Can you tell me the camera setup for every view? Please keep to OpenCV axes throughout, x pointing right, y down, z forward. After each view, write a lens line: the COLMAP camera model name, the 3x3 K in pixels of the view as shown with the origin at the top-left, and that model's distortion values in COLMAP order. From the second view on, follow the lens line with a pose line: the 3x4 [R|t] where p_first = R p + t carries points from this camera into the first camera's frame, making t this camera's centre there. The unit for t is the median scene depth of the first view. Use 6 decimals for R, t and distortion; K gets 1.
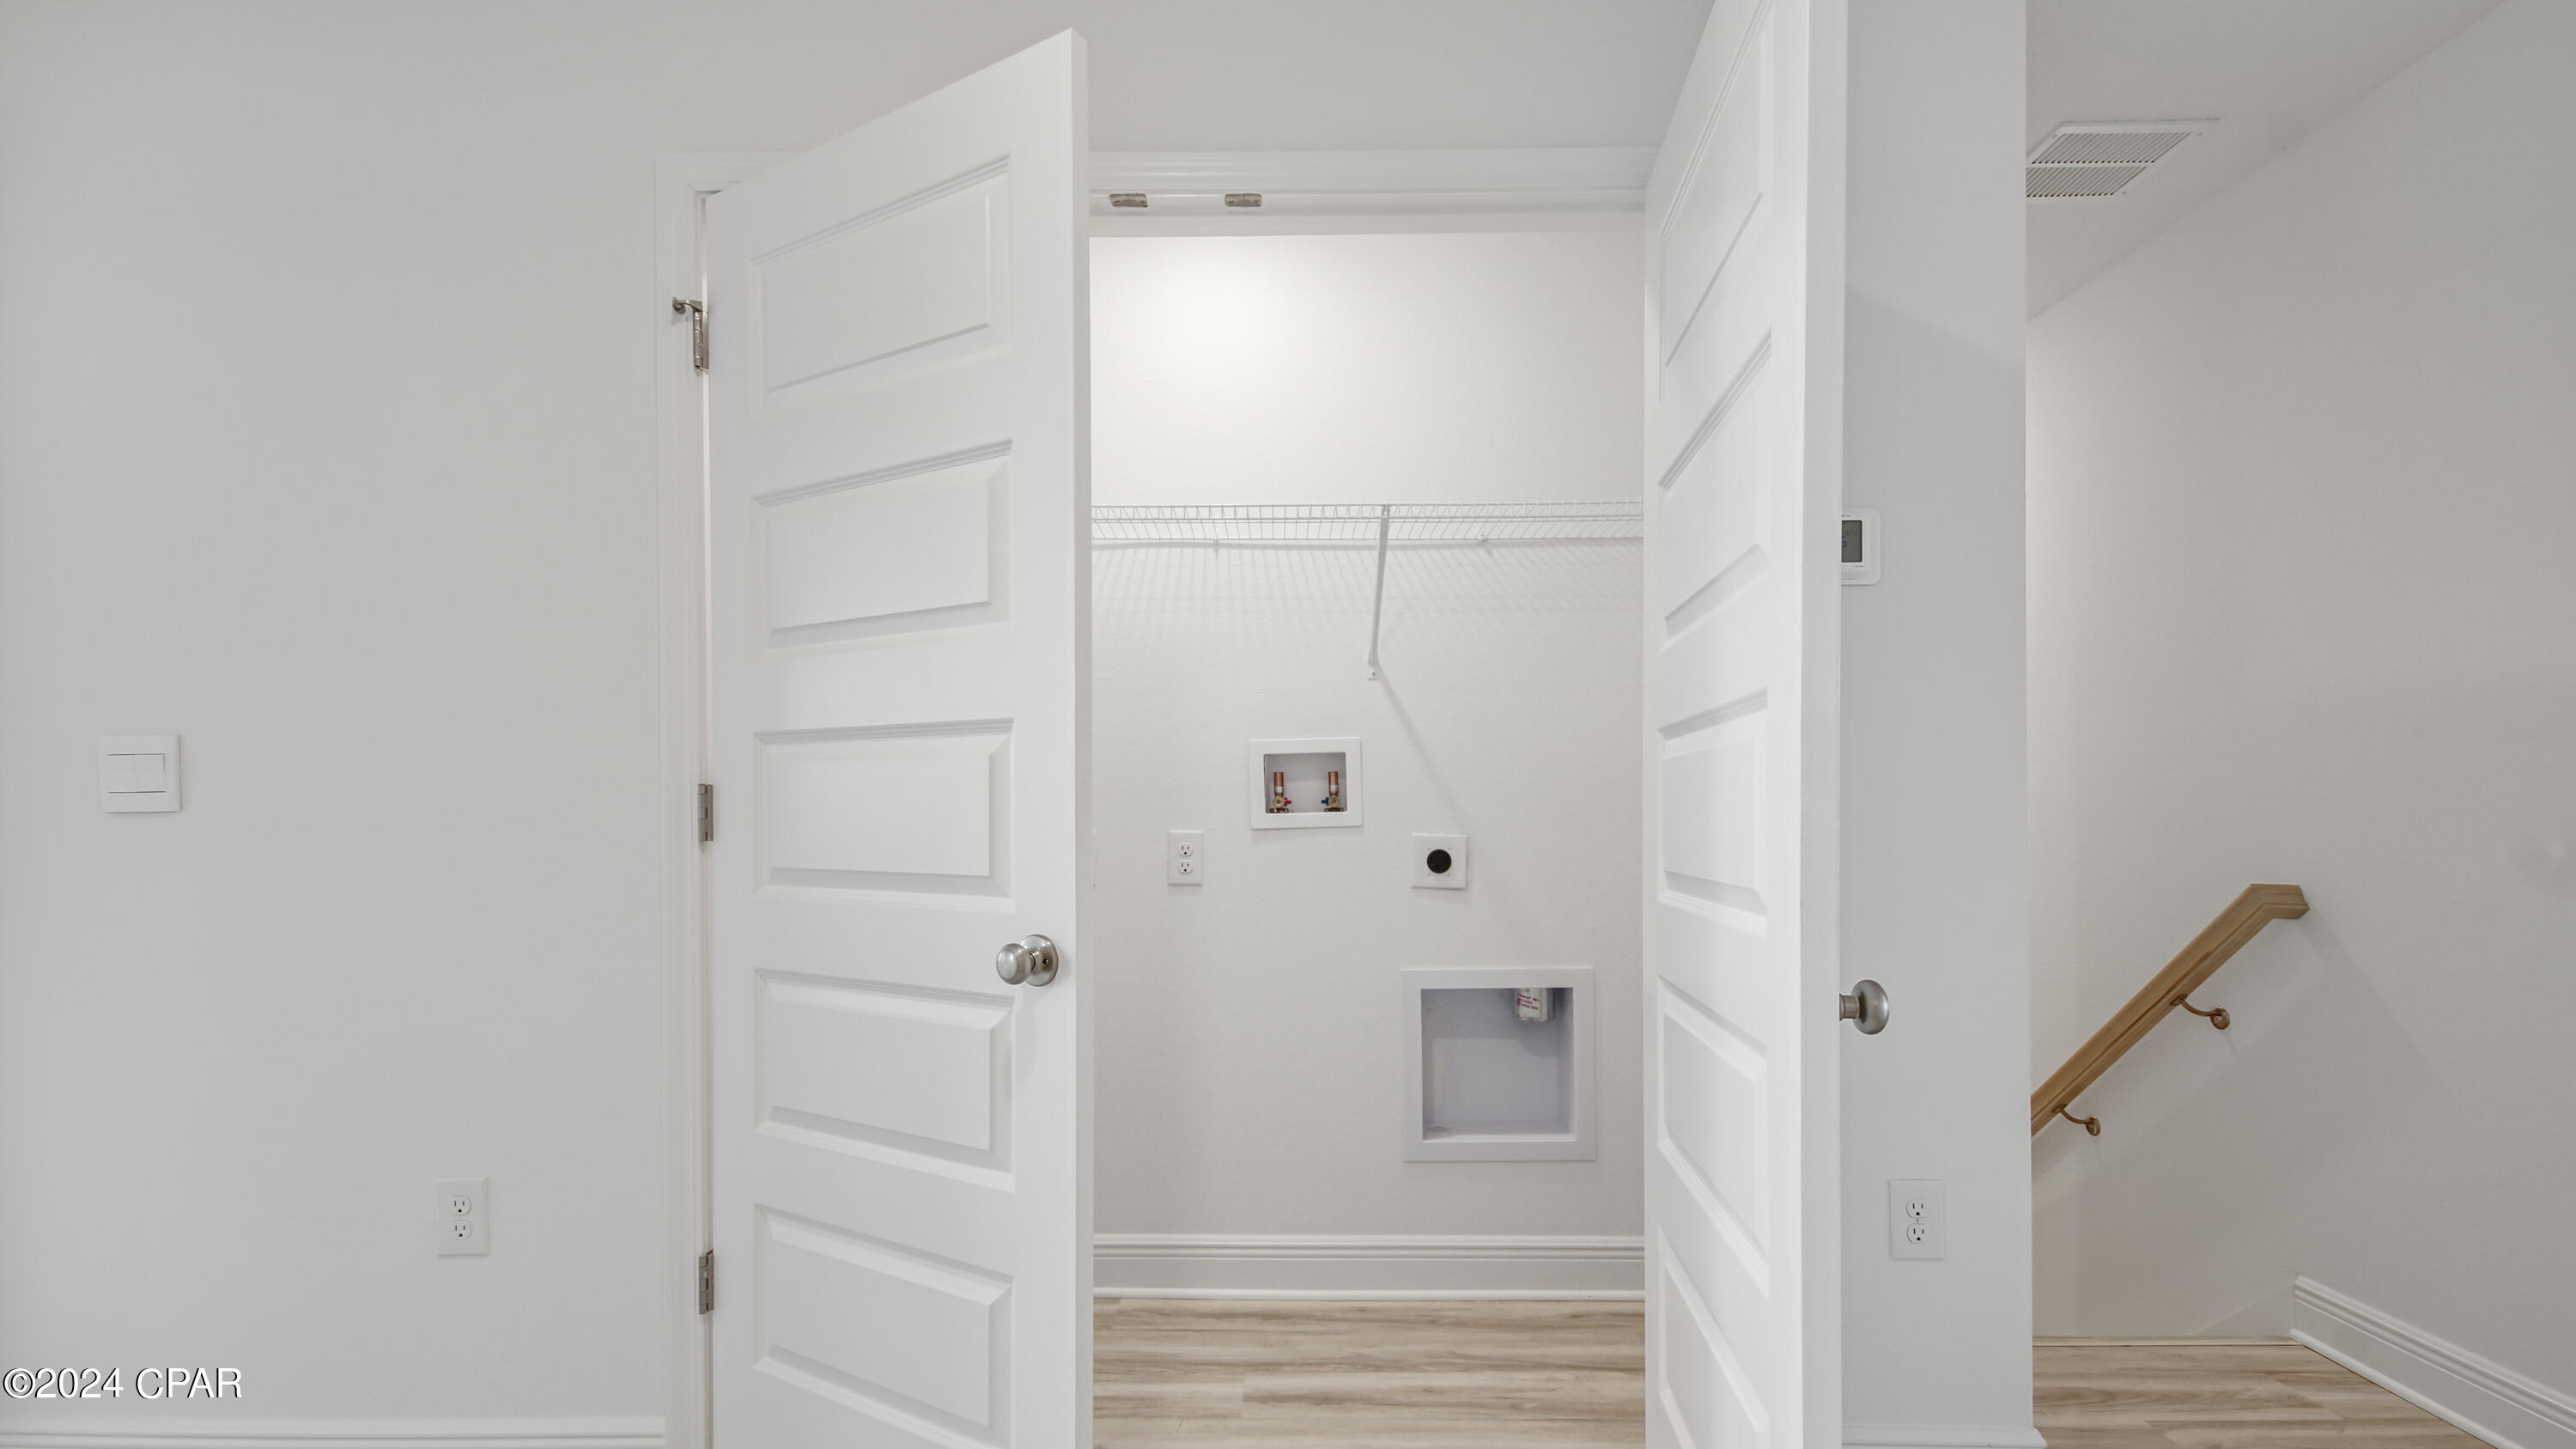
lens RADIAL K [[1155.6, 0, 1270.9], [0, 1155.6, 822.8], [0, 0, 1]] dist [0.002636, 0.000080]
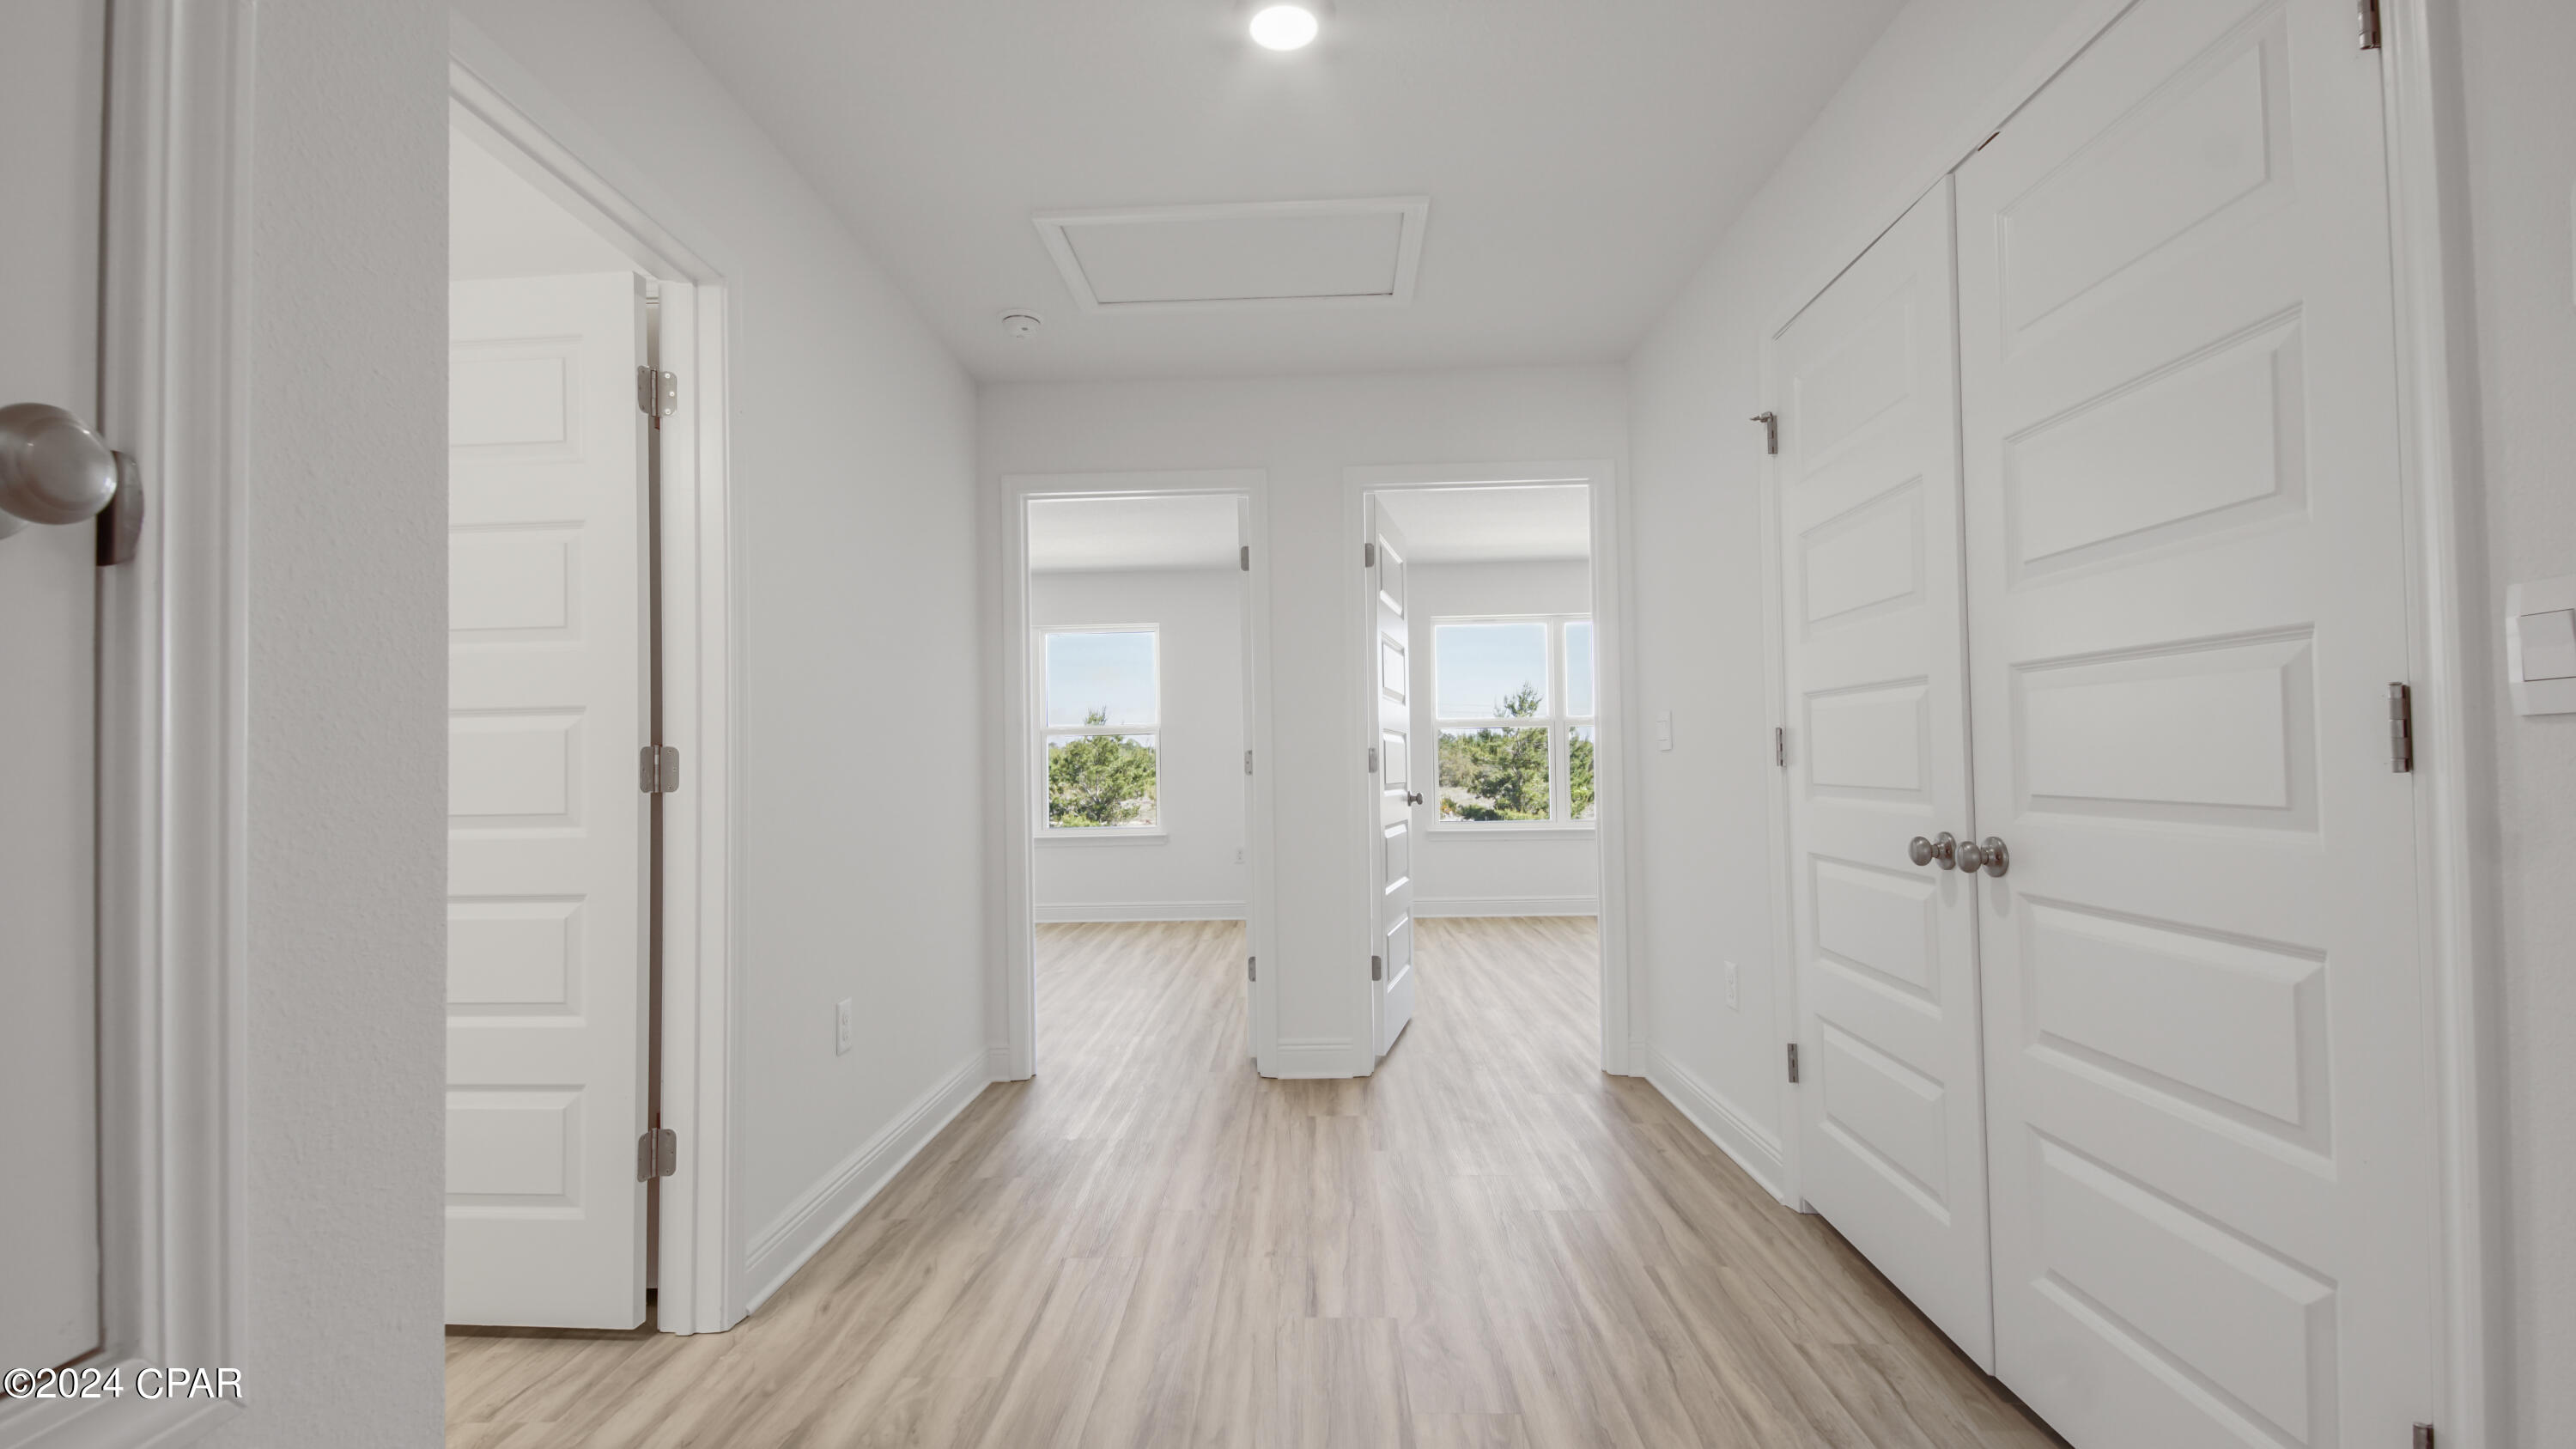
lens RADIAL K [[1144.9, 0, 1279.1], [0, 1144.9, 756.0], [0, 0, 1]] dist [0.002123, 0.000067]
pose [[0.492481, -0.015086, -0.870193, 0.134976], [0.018226, 0.999809, -0.007018, 0.000384], [0.870132, -0.012404, 0.492662, -0.083726]]
